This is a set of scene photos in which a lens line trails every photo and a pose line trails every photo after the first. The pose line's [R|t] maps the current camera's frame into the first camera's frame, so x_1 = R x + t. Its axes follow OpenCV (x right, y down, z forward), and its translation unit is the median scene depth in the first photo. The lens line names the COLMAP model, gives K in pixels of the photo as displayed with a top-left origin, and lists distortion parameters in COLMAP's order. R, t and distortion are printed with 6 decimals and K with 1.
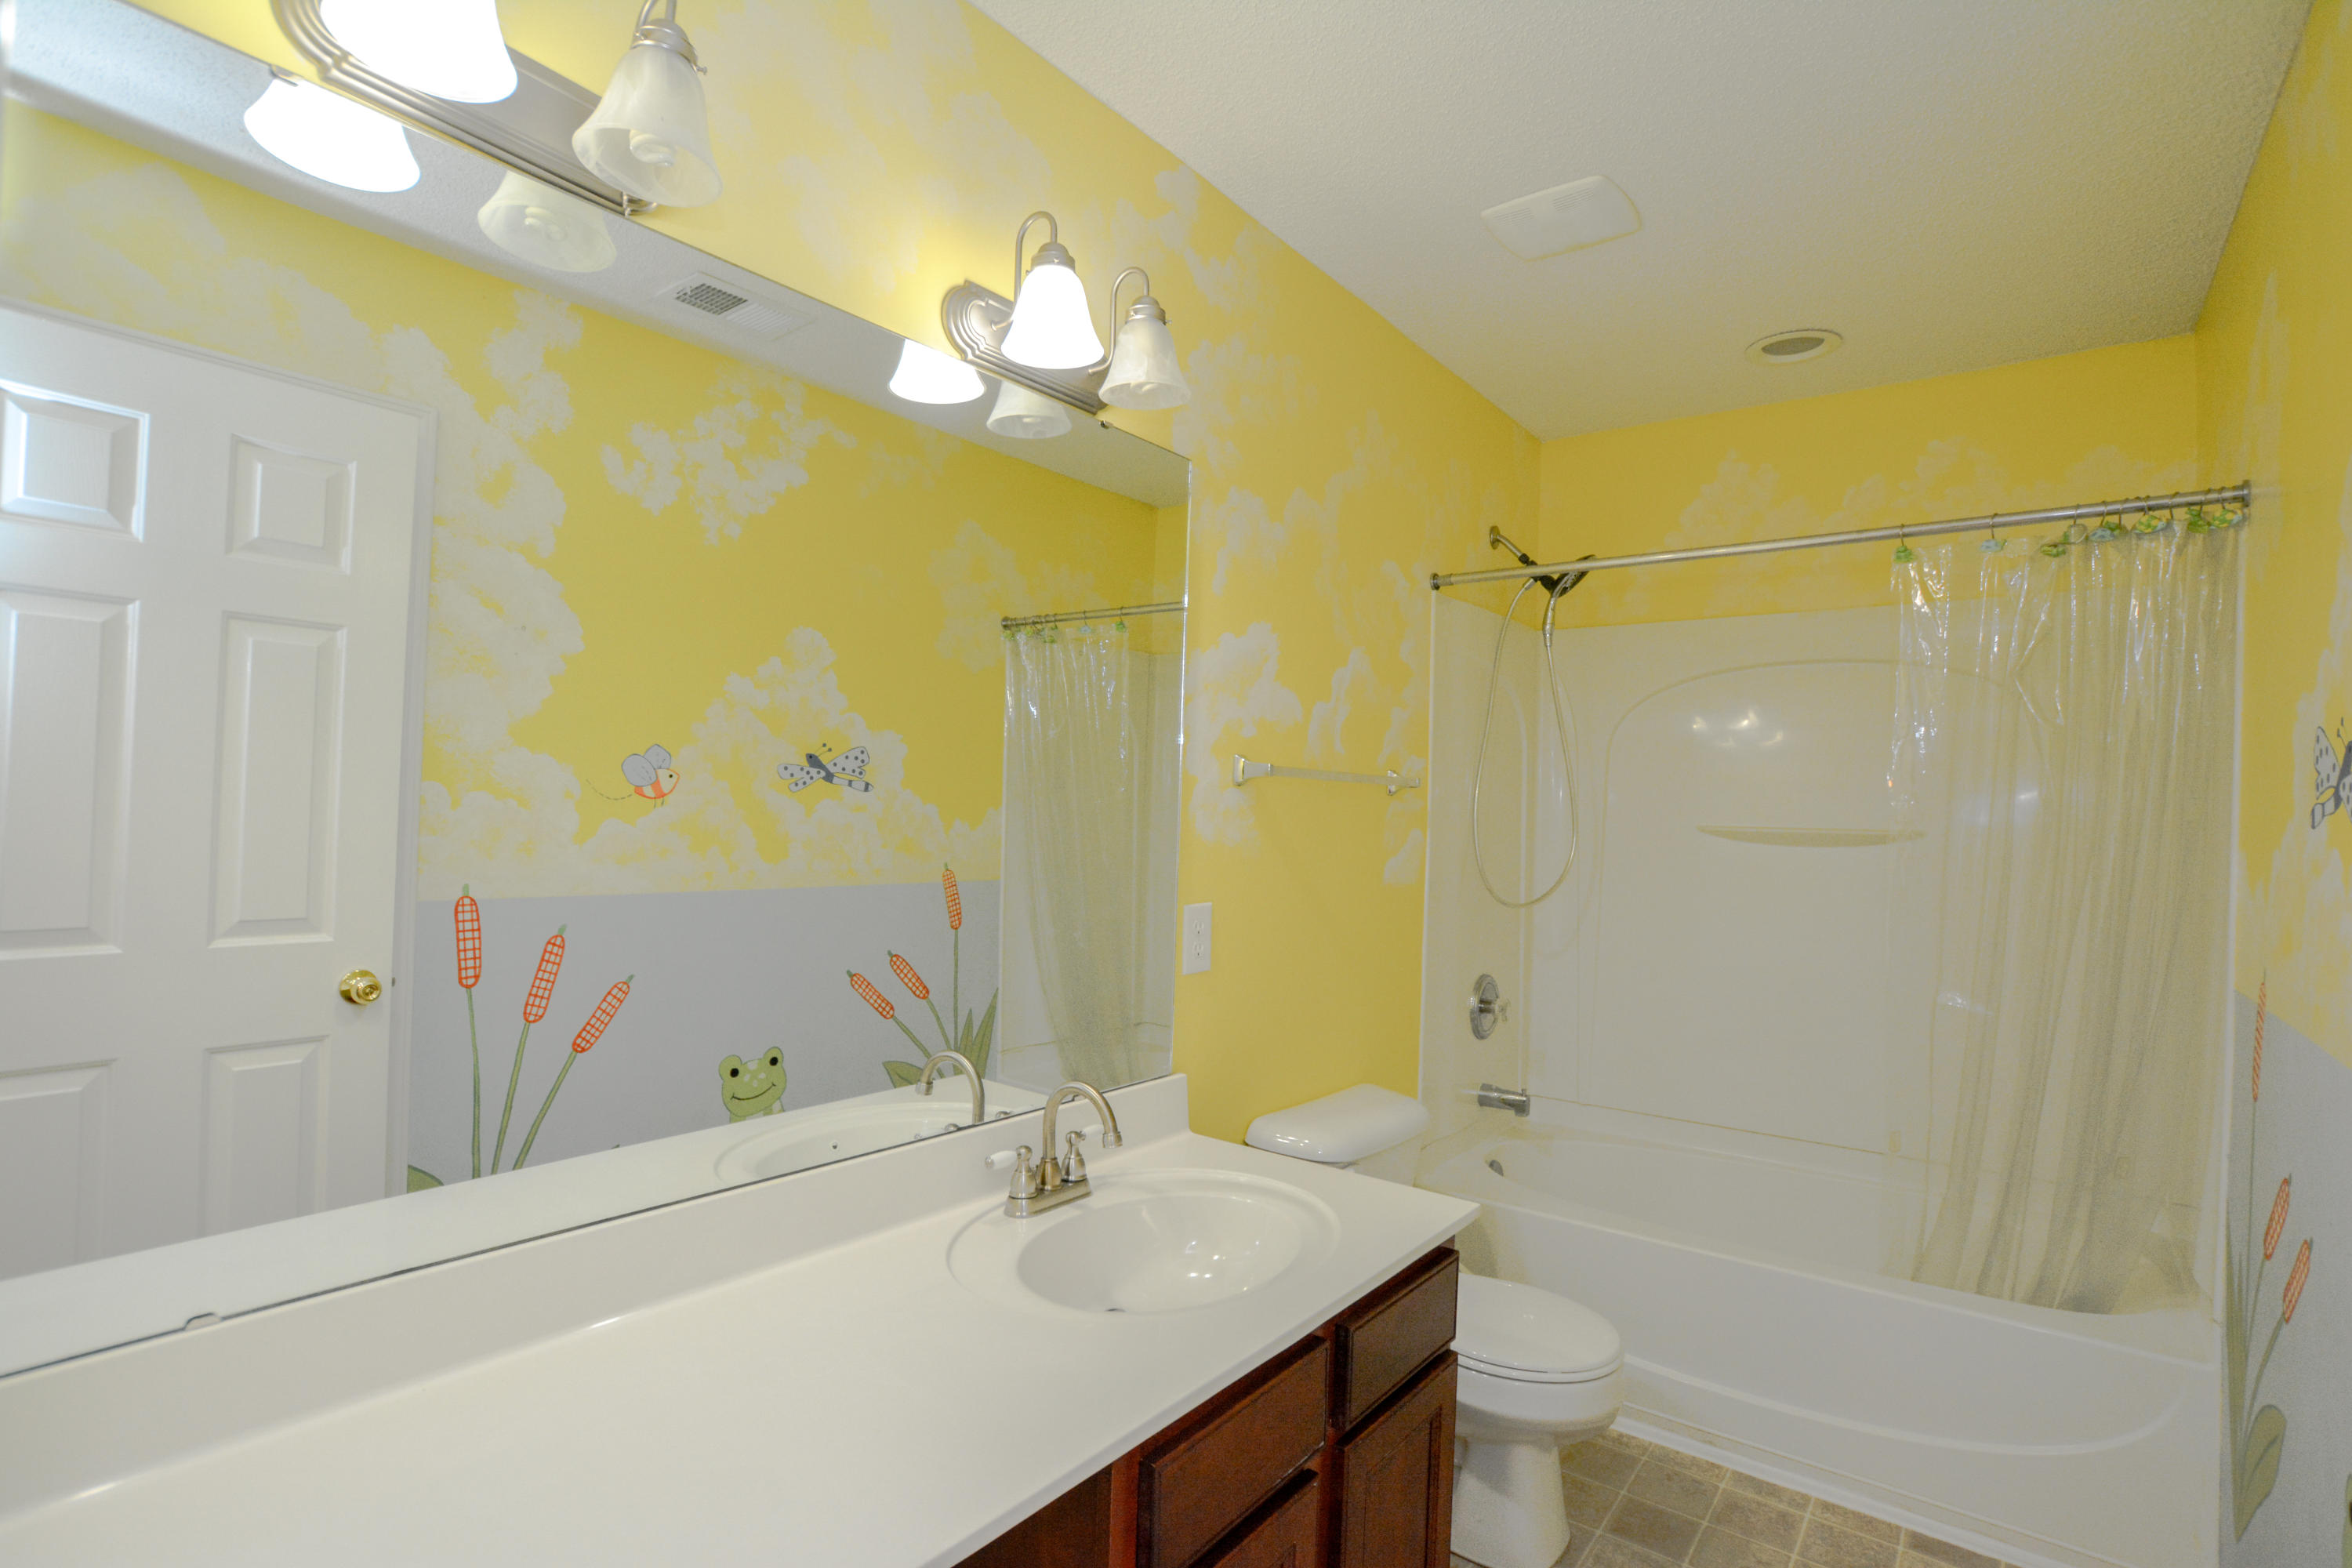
lens RADIAL K [[1122.3, 0, 1175.7], [0, 1122.3, 772.8], [0, 0, 1]] dist [-0.064178, 0.026201]
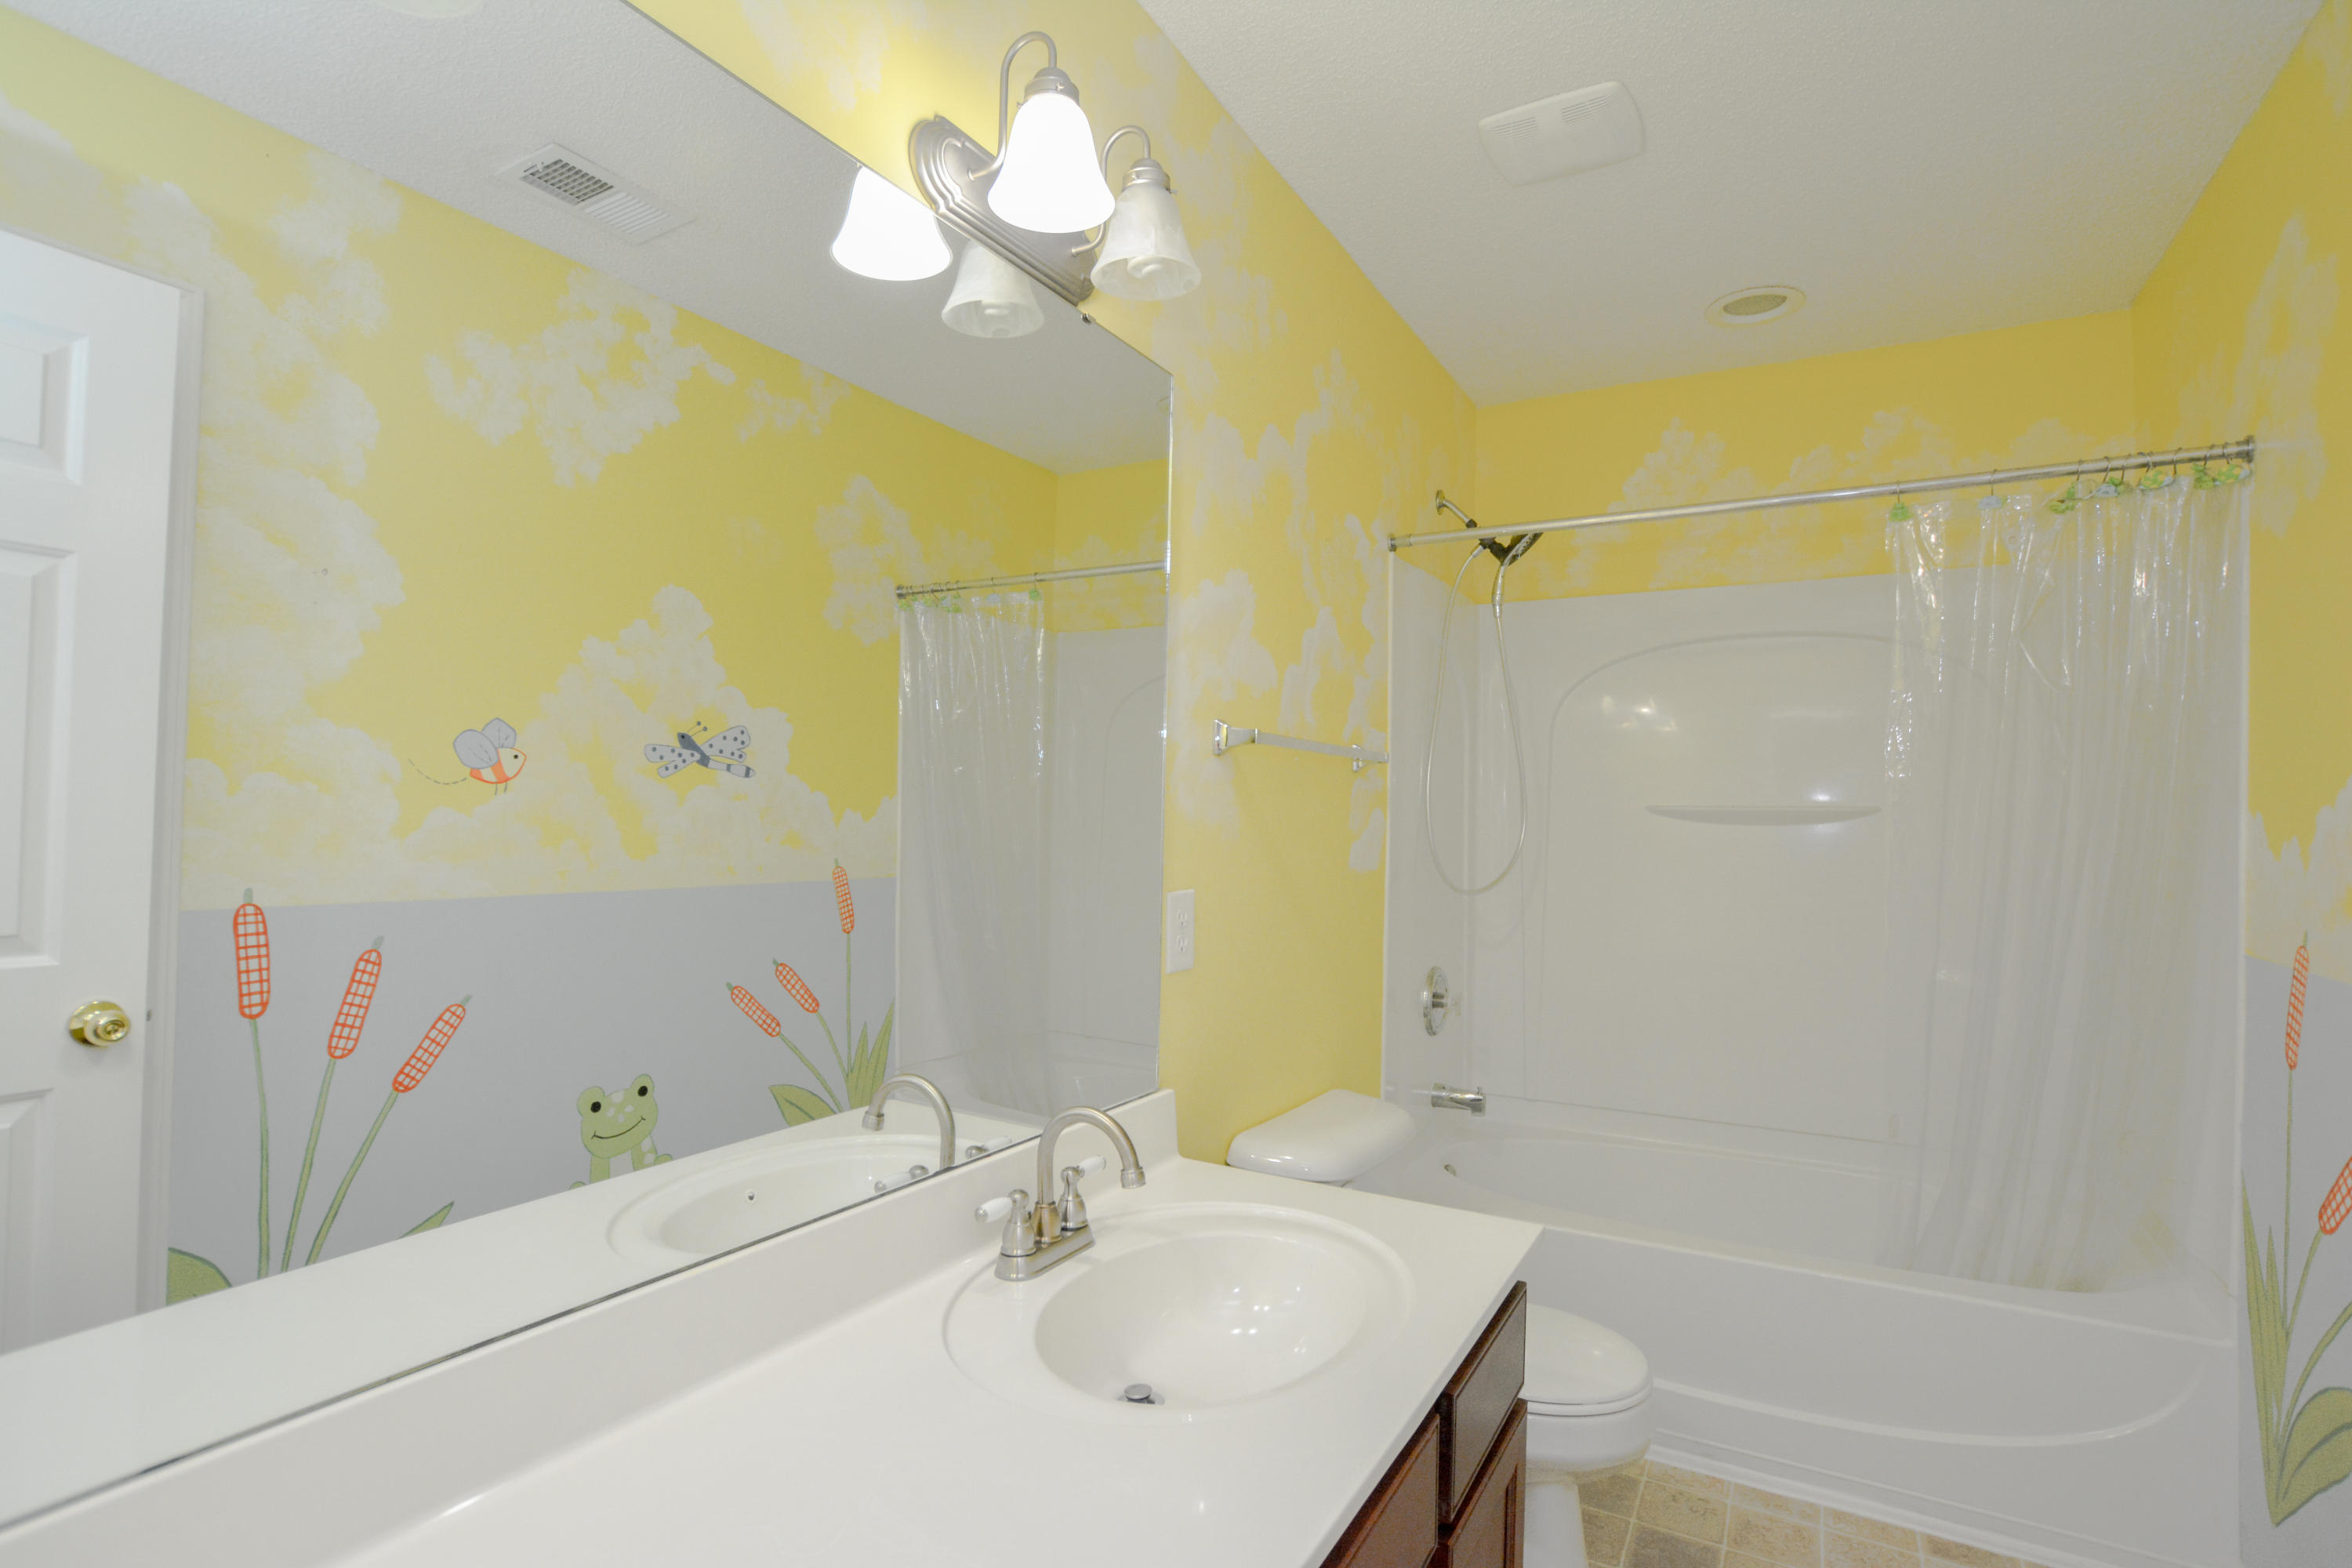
lens RADIAL K [[1122.3, 0, 1170.5], [0, 1122.3, 777.3], [0, 0, 1]] dist [-0.064178, 0.026201]
pose [[0.990832, -0.007170, 0.134913, -0.094053], [0.007160, 0.999974, 0.000563, 0.026248], [-0.134913, 0.000409, 0.990857, 0.133700]]
